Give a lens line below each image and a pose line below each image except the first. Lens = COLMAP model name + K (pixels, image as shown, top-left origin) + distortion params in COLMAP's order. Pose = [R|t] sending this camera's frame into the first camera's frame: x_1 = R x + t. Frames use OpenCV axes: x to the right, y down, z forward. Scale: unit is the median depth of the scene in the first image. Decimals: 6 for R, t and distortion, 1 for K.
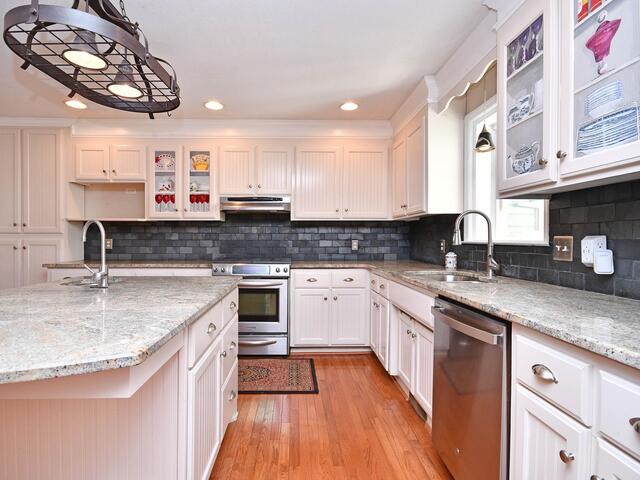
lens RADIAL K [[327.3, 0, 322.6], [0, 327.3, 226.5], [0, 0, 1]] dist [-0.001993, 0.000301]
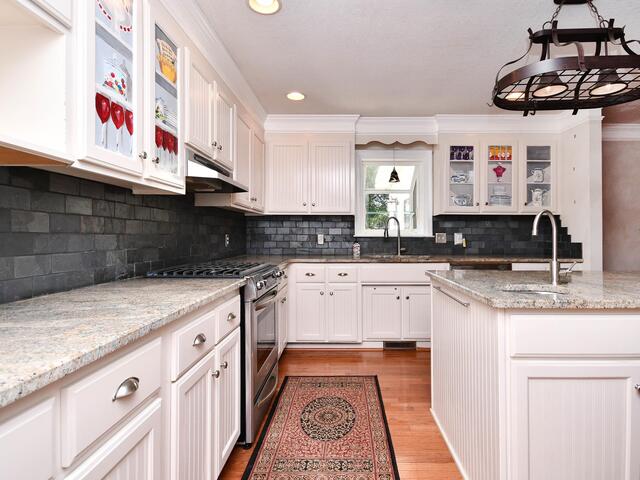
lens RADIAL K [[331.2, 0, 326.4], [0, 331.2, 215.6], [0, 0, 1]] dist [-0.000834, -0.008041]
pose [[0.110894, 0.058409, 0.992114, -0.804441], [-0.041042, 0.997689, -0.054150, 0.032430], [-0.992984, -0.034714, 0.113035, 0.740125]]
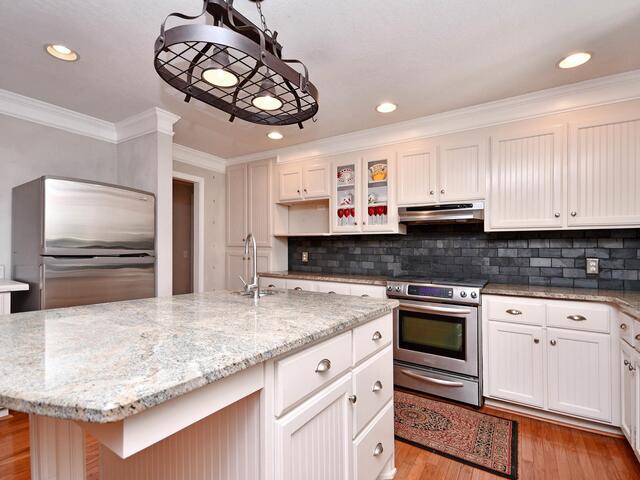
lens RADIAL K [[331.2, 0, 321.7], [0, 331.2, 232.6], [0, 0, 1]] dist [-0.000834, -0.008041]
pose [[0.808856, -0.022524, -0.587576, 0.053642], [0.007007, 0.999564, -0.028672, 0.004457], [0.587966, 0.019075, 0.808661, 0.137824]]
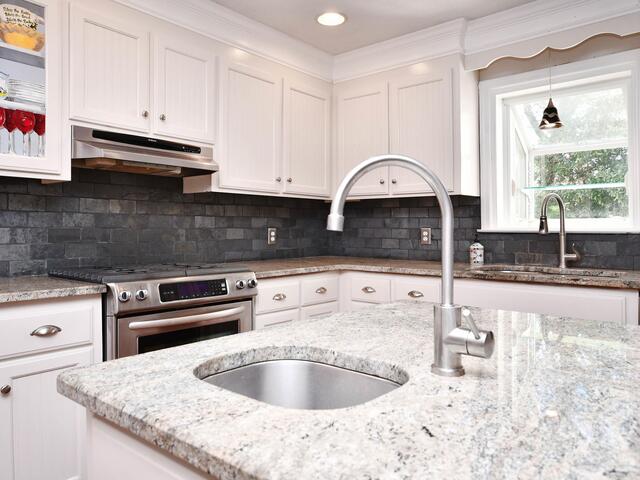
lens RADIAL K [[435.5, 0, 315.4], [0, 435.5, 222.0], [0, 0, 1]] dist [-0.013264, 0.001560]
pose [[0.696795, 0.012382, 0.717163, -0.501707], [-0.030514, 0.999458, 0.012391, 0.018261], [-0.716621, -0.030518, 0.696795, 0.390281]]
